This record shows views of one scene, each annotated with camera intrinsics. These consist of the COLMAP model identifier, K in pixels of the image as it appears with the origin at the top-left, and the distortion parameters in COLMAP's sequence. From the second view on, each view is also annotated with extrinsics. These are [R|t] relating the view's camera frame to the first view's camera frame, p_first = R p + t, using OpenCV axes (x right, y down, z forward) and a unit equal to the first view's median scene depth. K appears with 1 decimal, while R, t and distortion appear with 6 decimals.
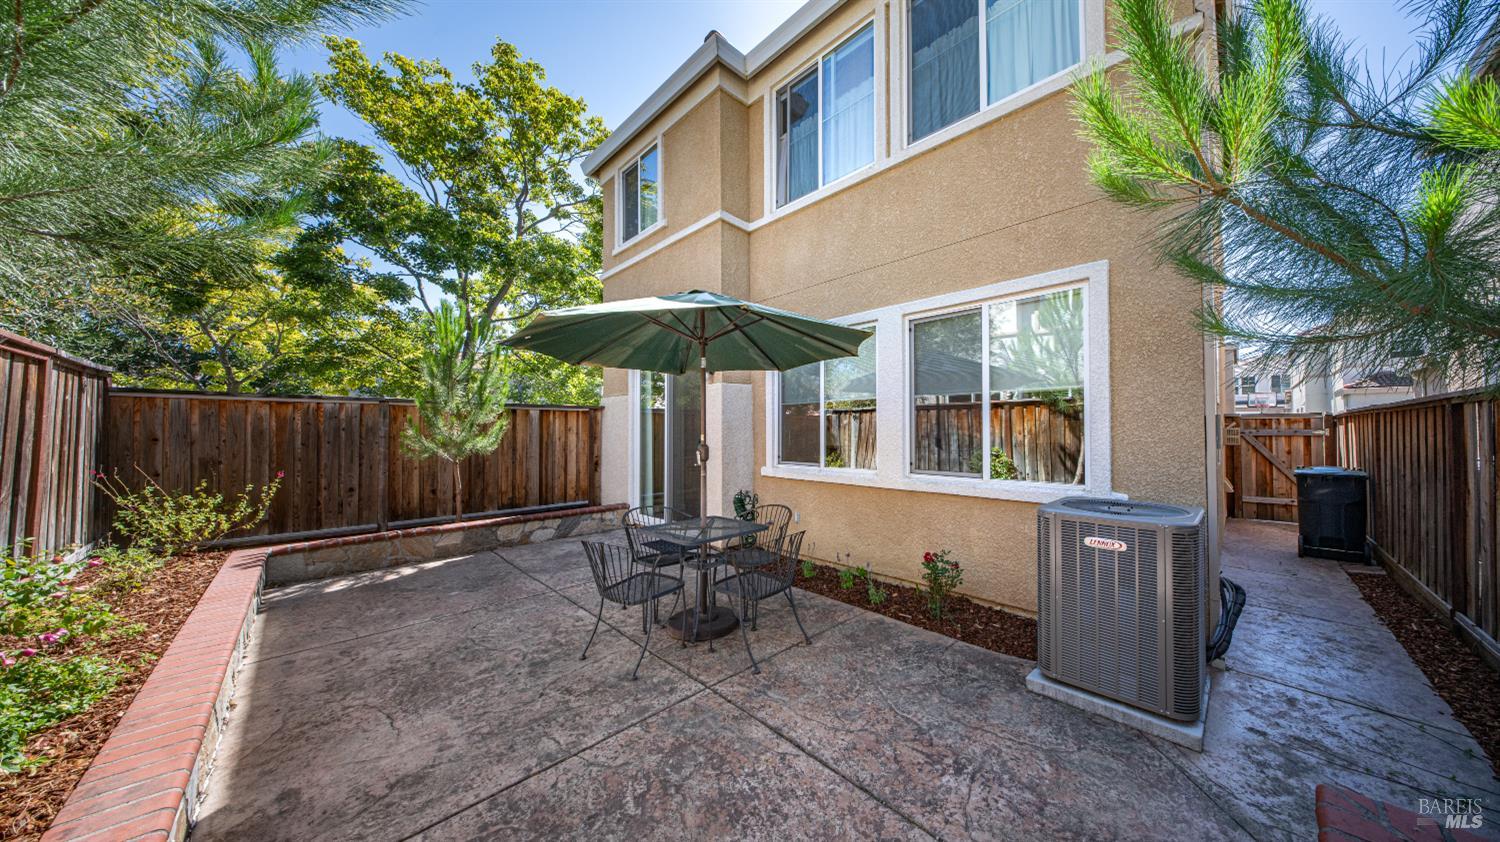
lens RADIAL K [[462.2, 0, 828.2], [0, 462.2, 415.8], [0, 0, 1]] dist [0.006528, -0.002777]
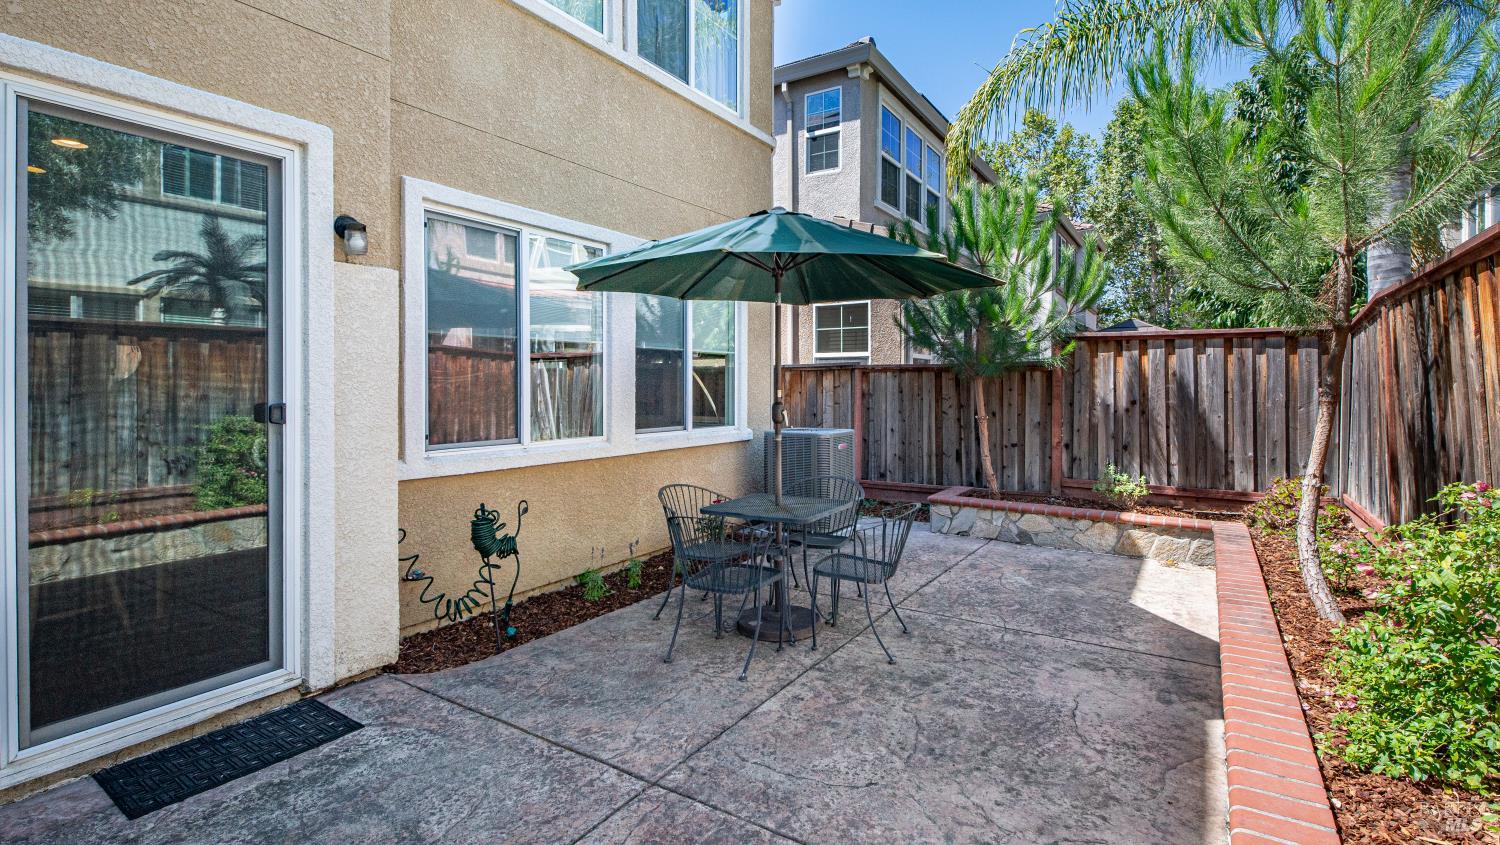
lens RADIAL K [[695.8, 0, 764.5], [0, 695.8, 381.3], [0, 0, 1]] dist [0.011148, -0.000128]
pose [[-0.167210, 0.008840, 0.985882, -1.433503], [-0.032561, 0.999365, -0.014484, 0.042107], [-0.985383, -0.034523, -0.166816, 1.209844]]
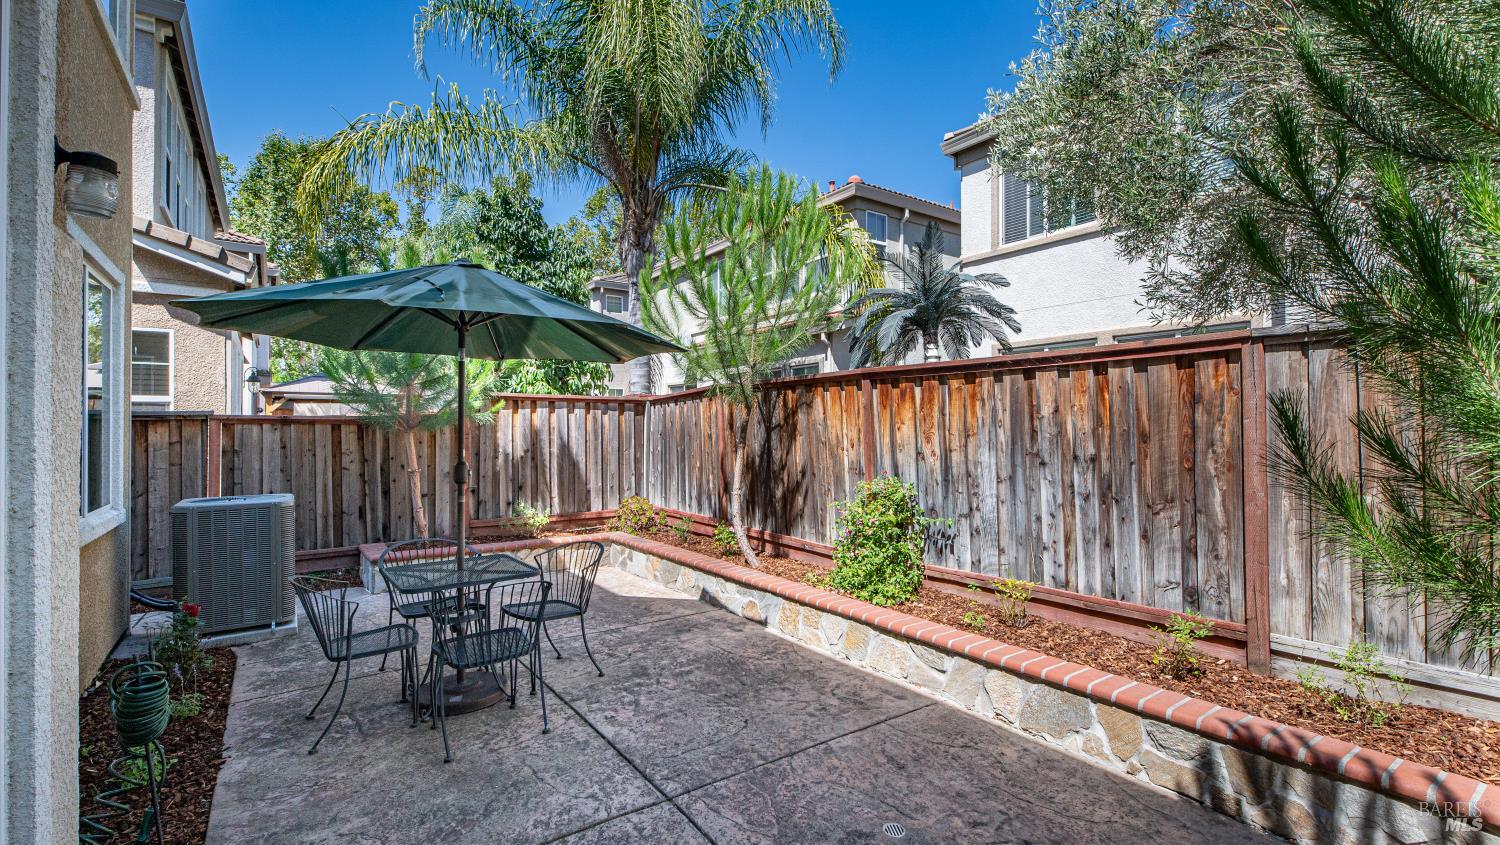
lens RADIAL K [[668.7, 0, 758.4], [0, 668.7, 426.3], [0, 0, 1]] dist [0.003707, -0.000053]
pose [[-0.974433, 0.010082, 0.224452, -0.984066], [0.001614, 0.999281, -0.037879, 0.043254], [-0.224672, -0.036548, -0.973749, 1.943074]]
